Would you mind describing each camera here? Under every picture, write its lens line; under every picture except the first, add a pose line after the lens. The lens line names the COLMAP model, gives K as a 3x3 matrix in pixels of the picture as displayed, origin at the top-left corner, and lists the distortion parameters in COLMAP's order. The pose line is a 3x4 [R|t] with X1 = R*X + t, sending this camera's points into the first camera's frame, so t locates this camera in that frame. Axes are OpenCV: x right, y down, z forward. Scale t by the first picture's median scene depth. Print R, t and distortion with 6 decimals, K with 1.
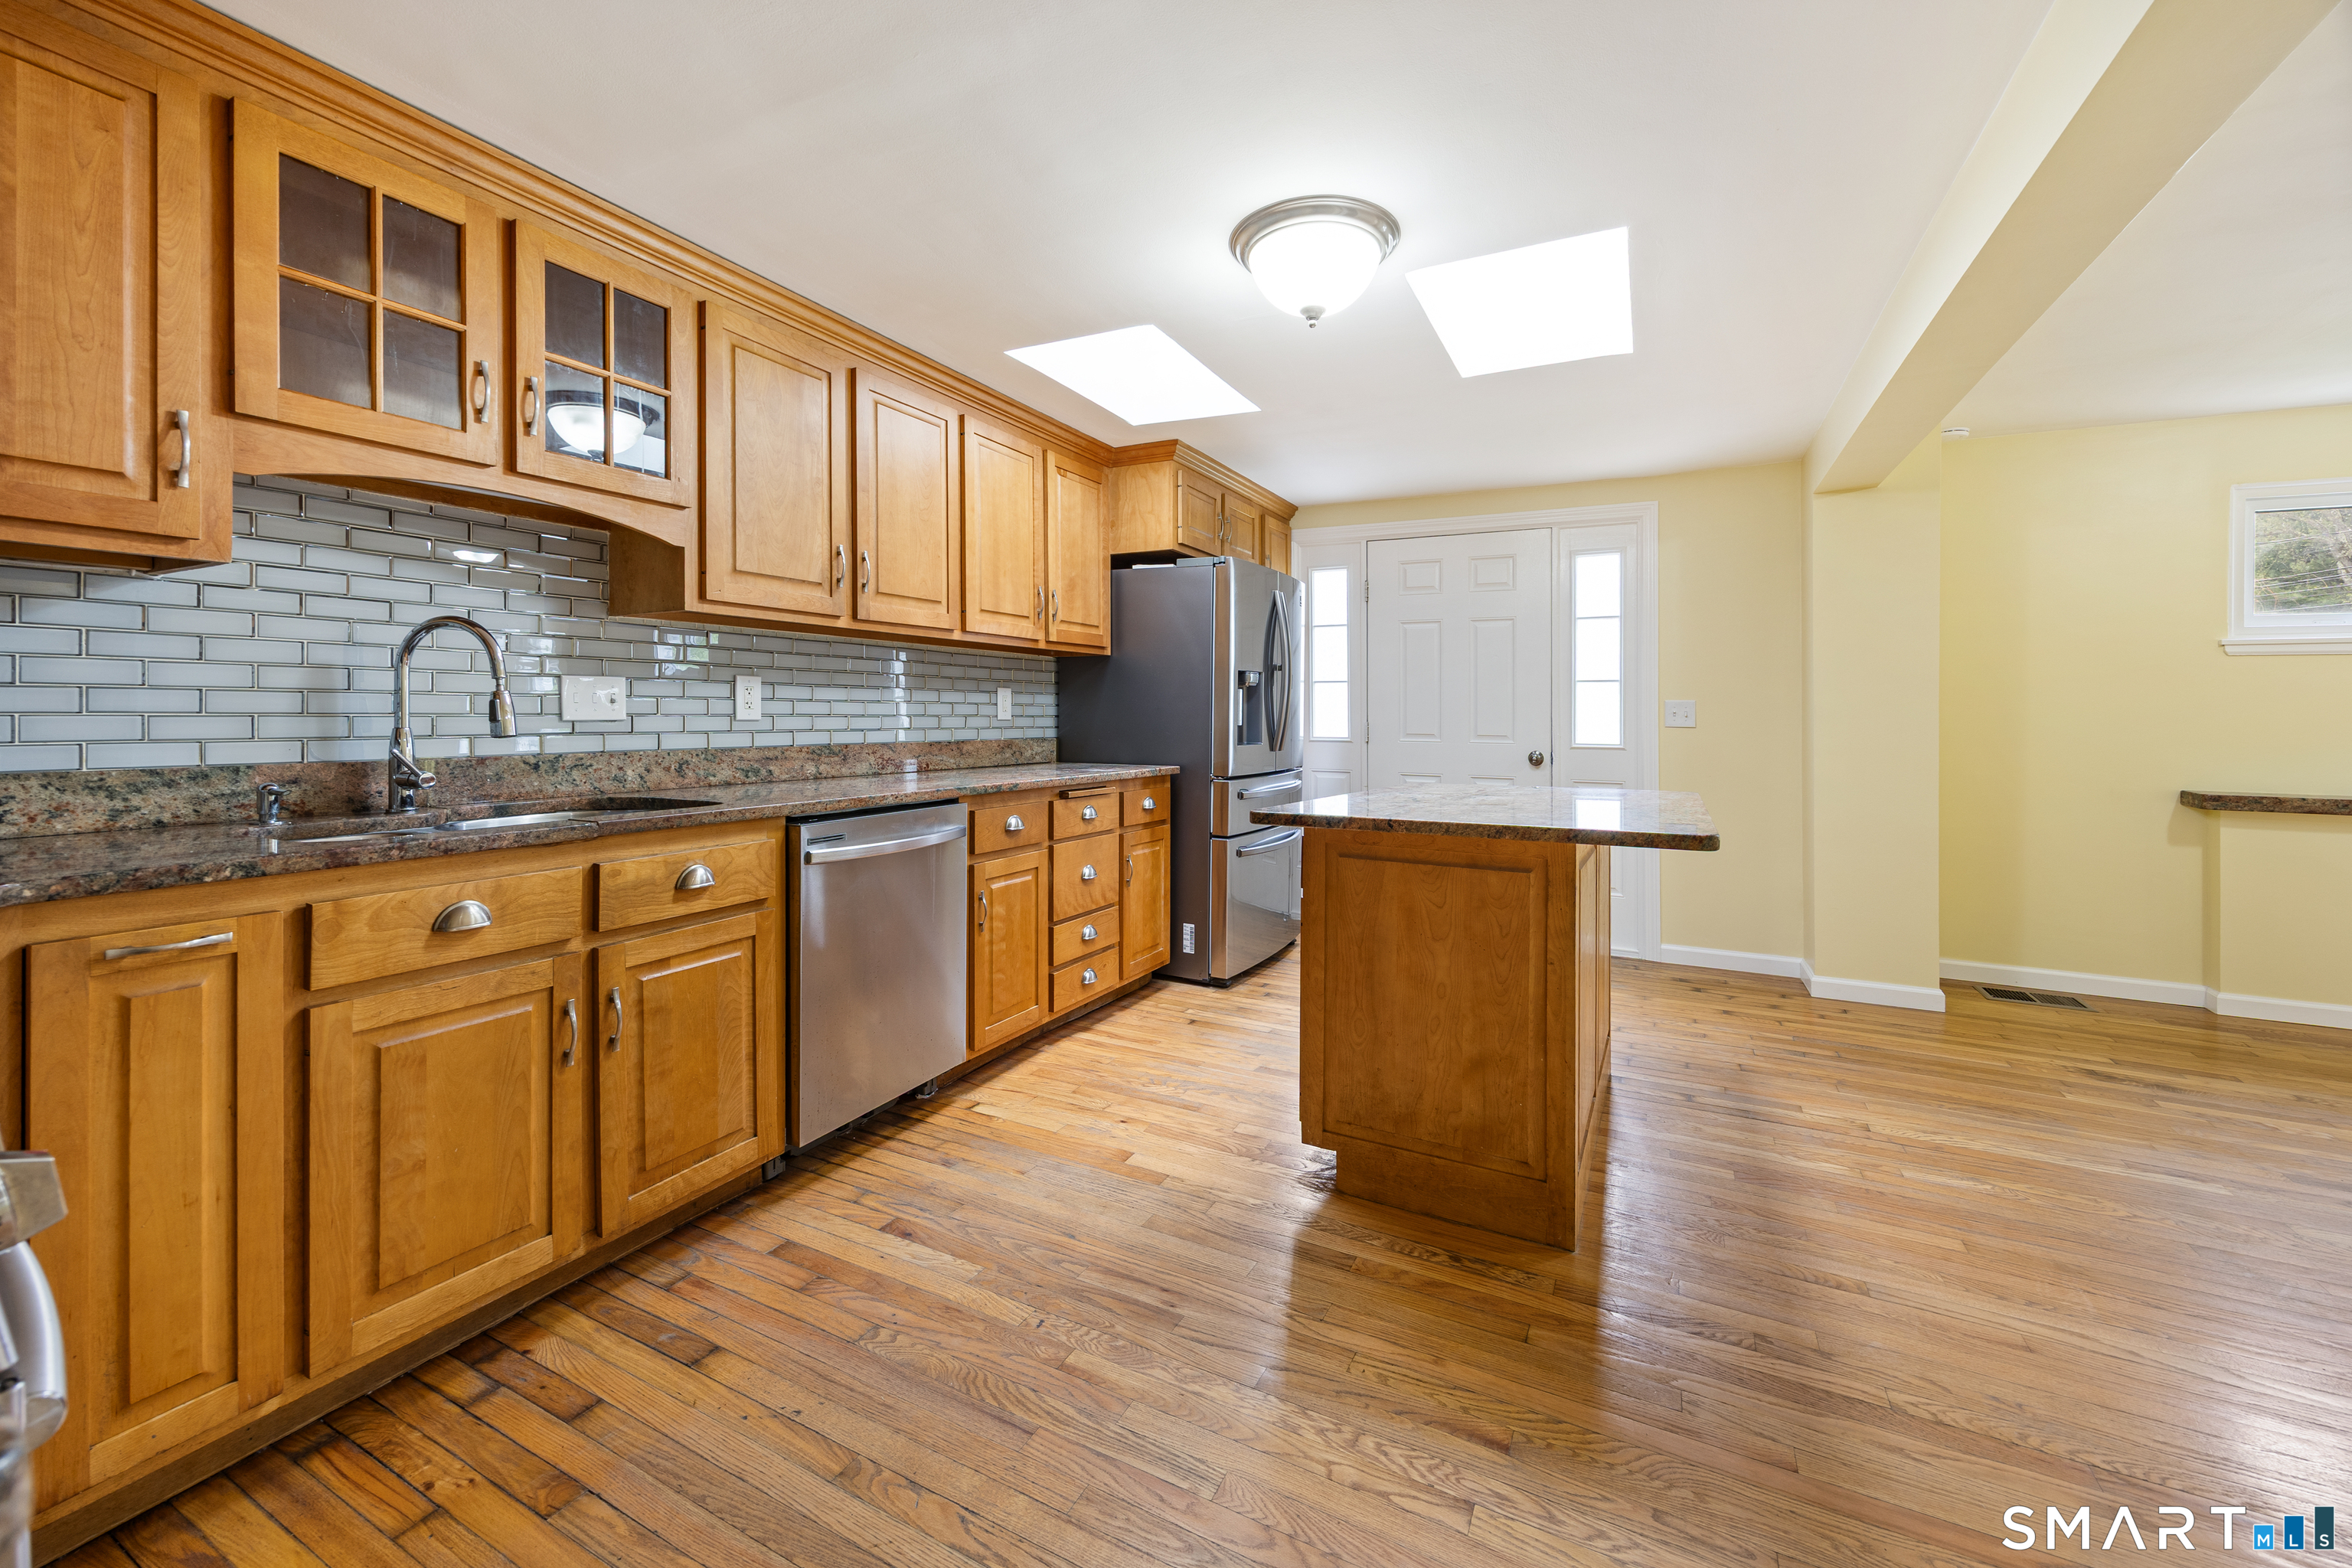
lens RADIAL K [[939.6, 0, 1182.2], [0, 939.6, 726.0], [0, 0, 1]] dist [0.001885, 0.000222]
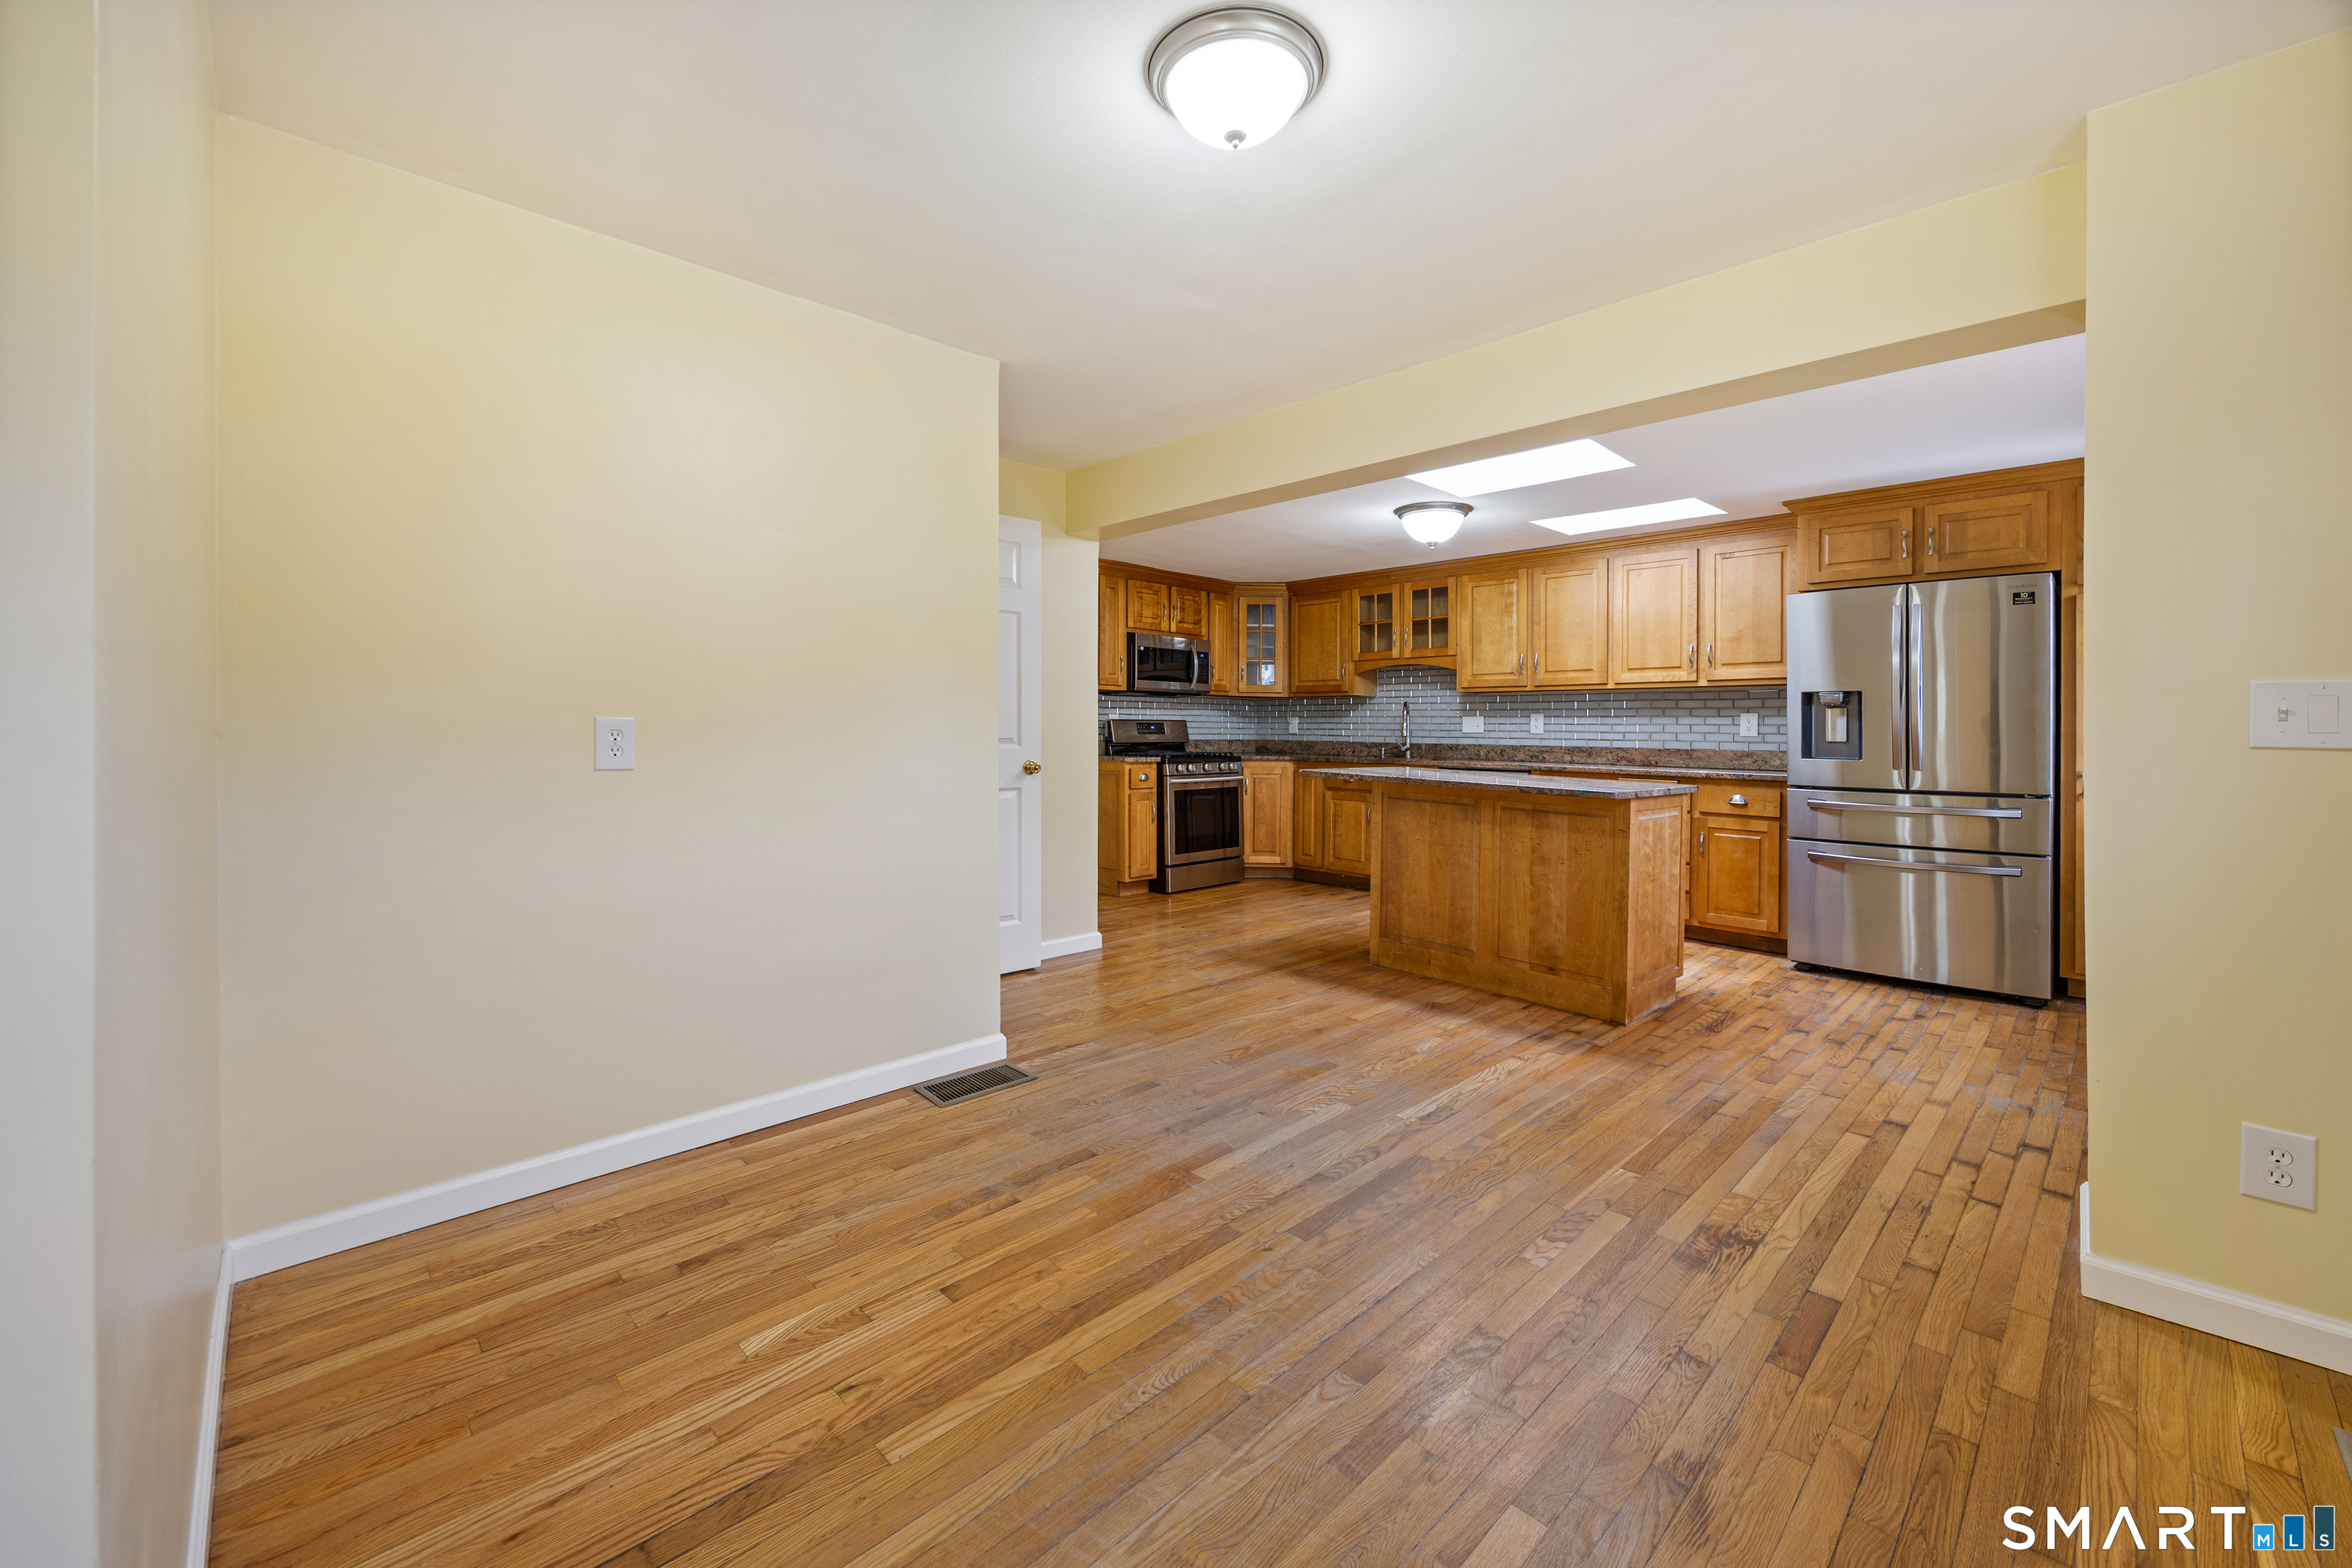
lens RADIAL K [[939.6, 0, 1182.2], [0, 939.6, 726.0], [0, 0, 1]] dist [0.001885, 0.000222]
pose [[-0.314077, -0.018703, -0.949213, 1.923424], [-0.030674, 0.999484, -0.009544, 0.022862], [0.948902, 0.026118, -0.314489, 0.910507]]
